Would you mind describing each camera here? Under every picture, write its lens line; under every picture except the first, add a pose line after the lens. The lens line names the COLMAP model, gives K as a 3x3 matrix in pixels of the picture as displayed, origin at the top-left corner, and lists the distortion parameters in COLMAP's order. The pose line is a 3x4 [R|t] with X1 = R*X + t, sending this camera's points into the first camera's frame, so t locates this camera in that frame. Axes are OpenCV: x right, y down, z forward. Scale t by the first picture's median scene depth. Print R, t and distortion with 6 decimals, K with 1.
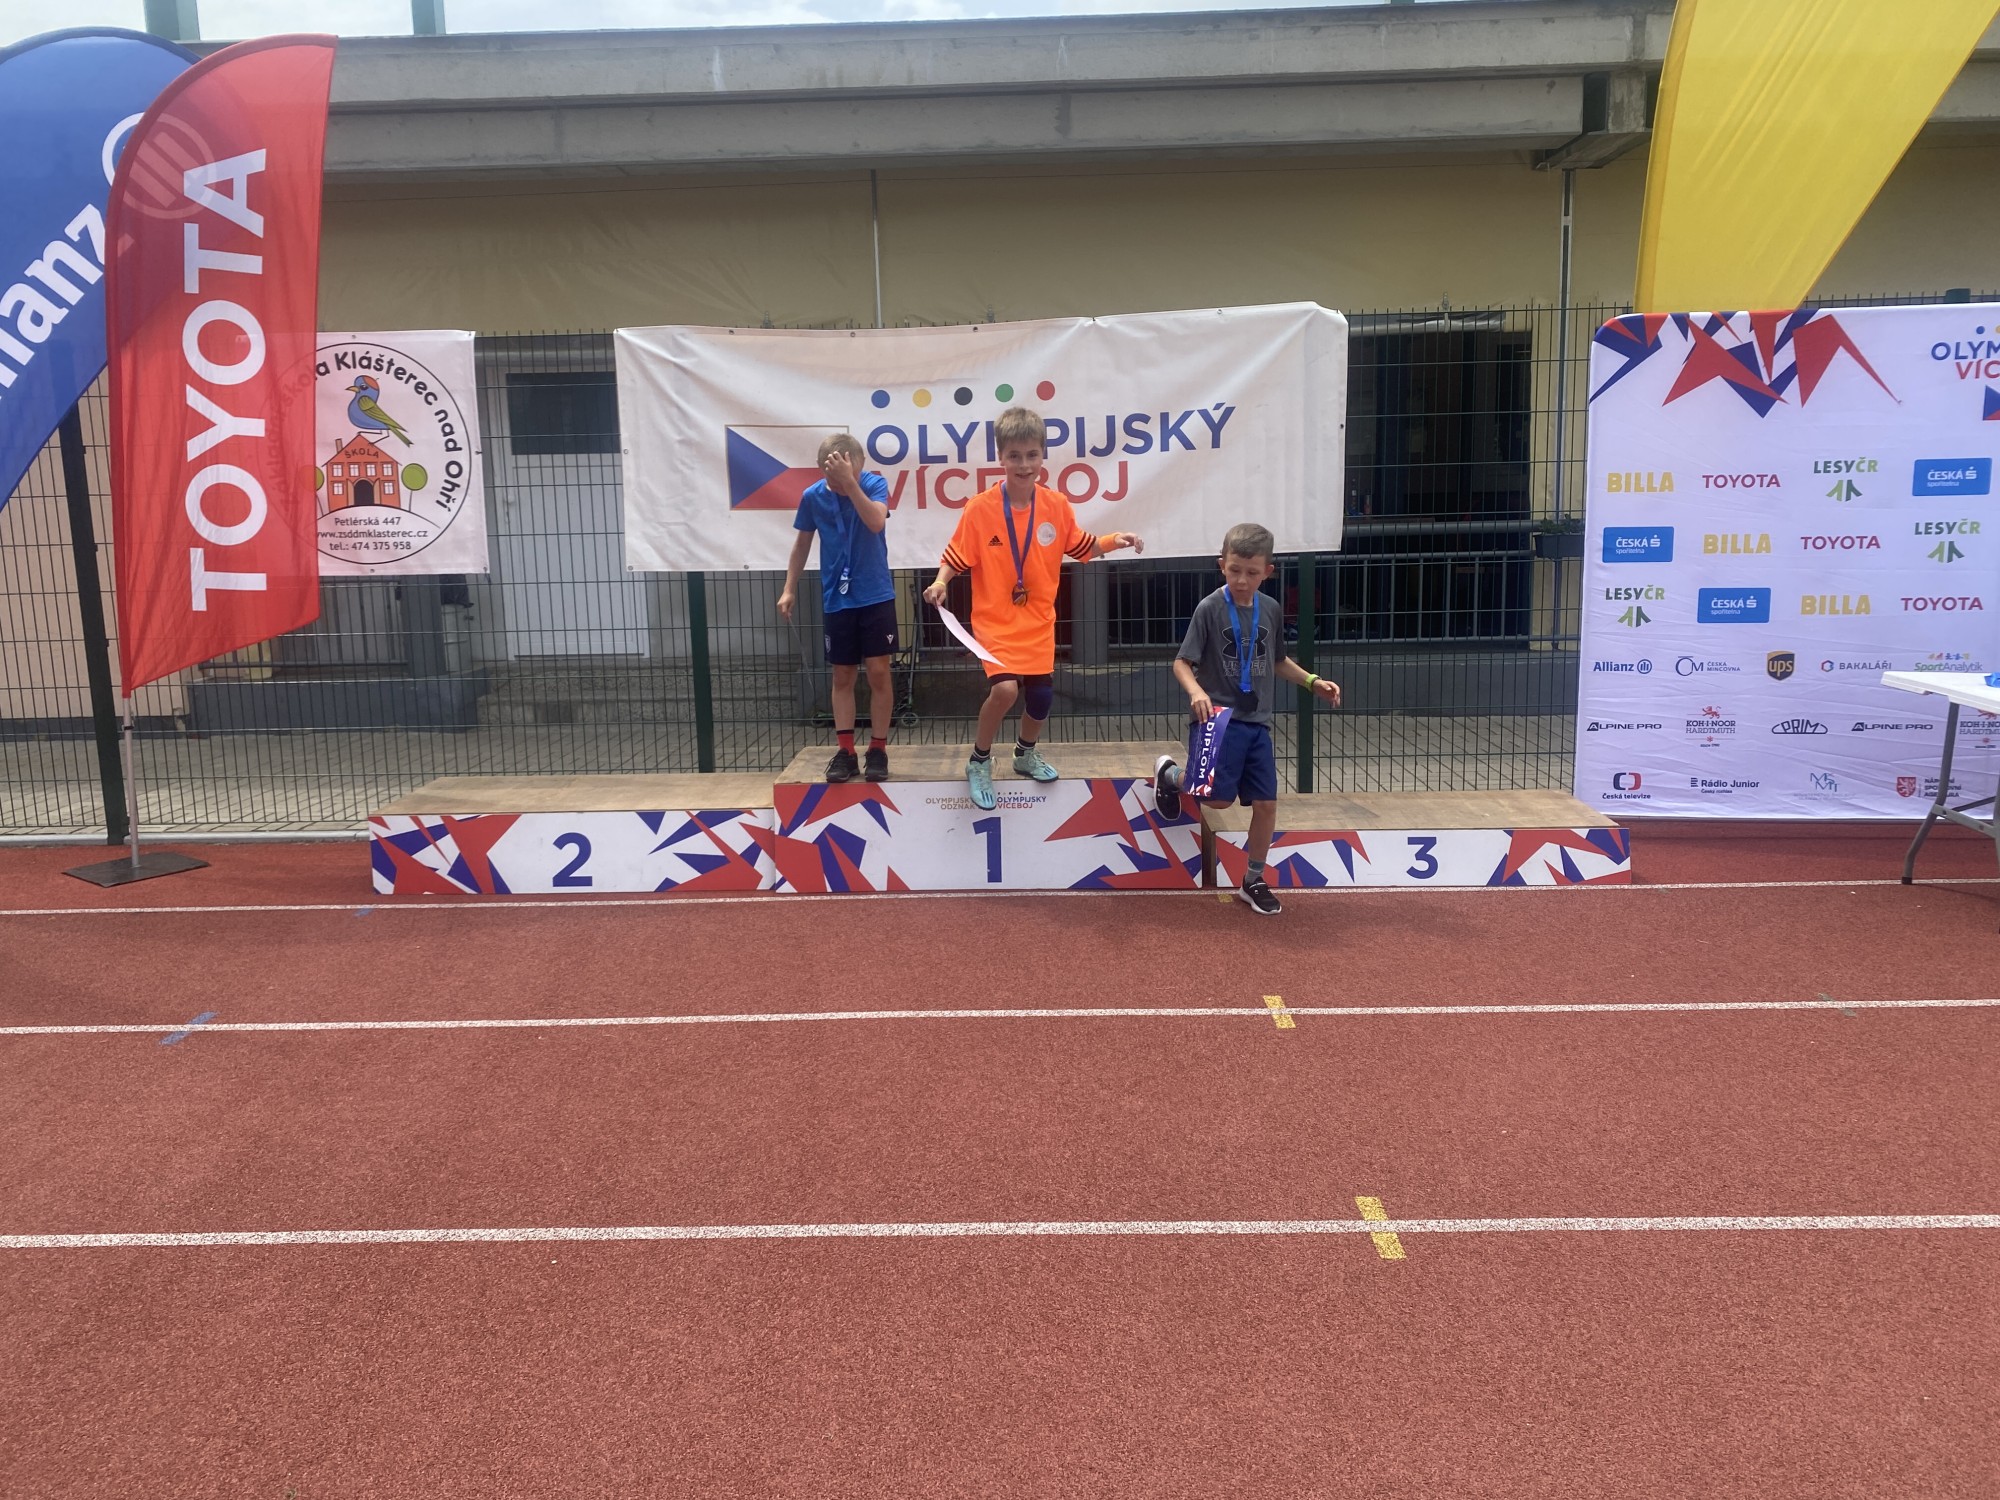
lens RADIAL K [[1534.2, 0, 997.1], [0, 1534.2, 738.0], [0, 0, 1]] dist [0.008865, -0.001390]
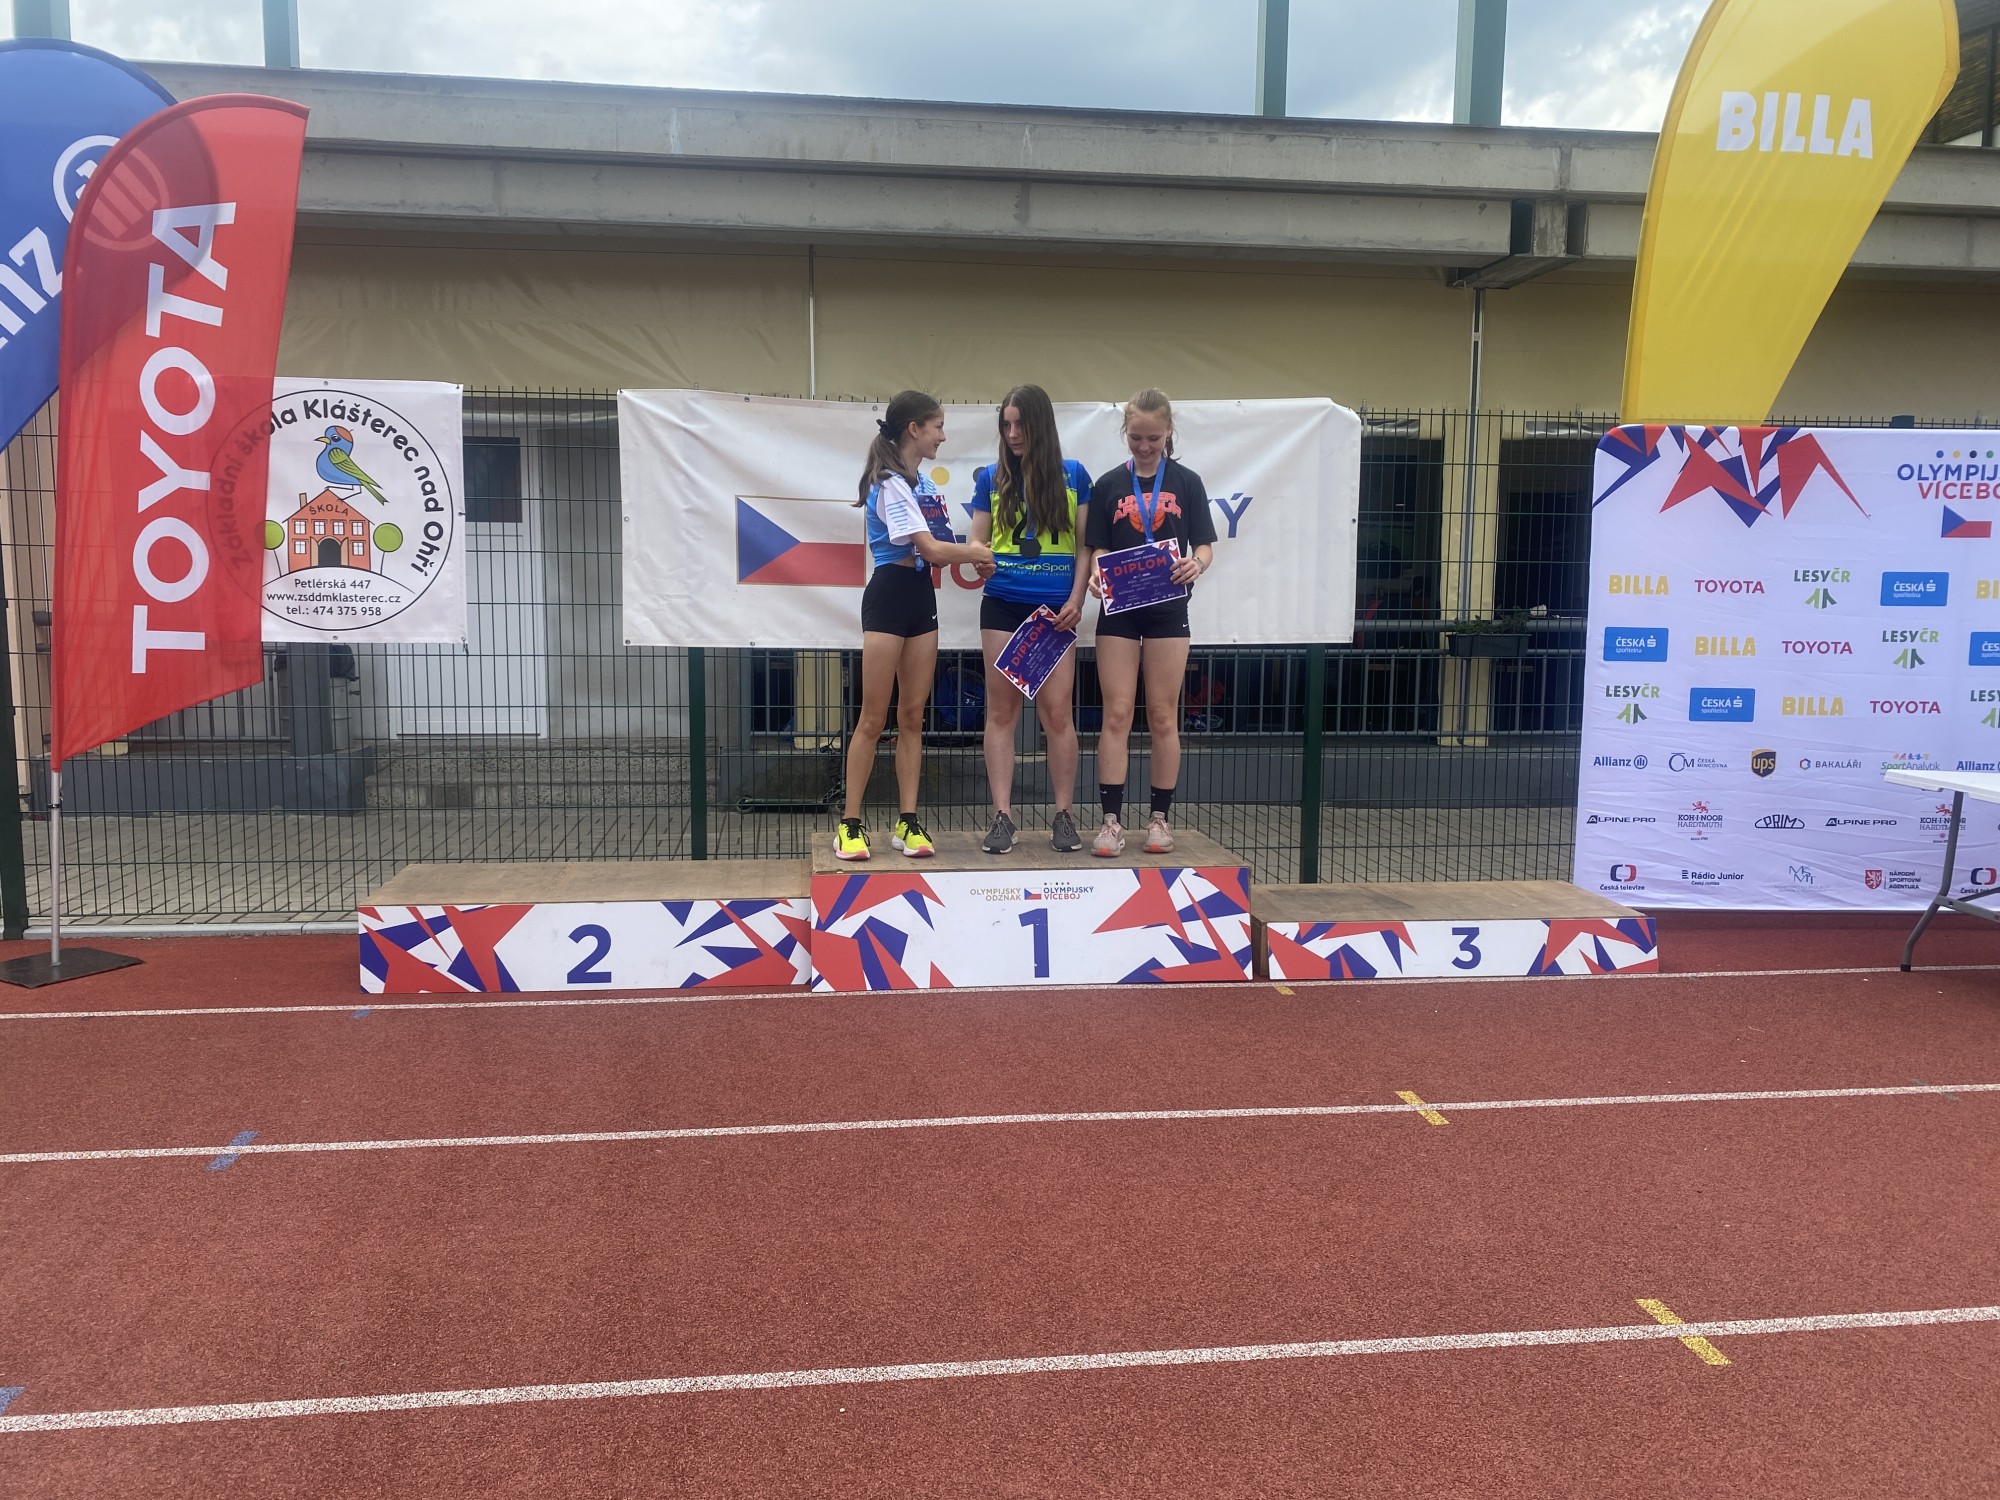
lens RADIAL K [[1527.9, 0, 987.3], [0, 1527.9, 763.6], [0, 0, 1]] dist [0.011347, -0.004627]
pose [[0.988464, 0.013887, 0.150817, -0.174264], [-0.007549, 0.999067, -0.042519, 0.002068], [-0.151266, 0.040890, 0.987647, 0.048606]]
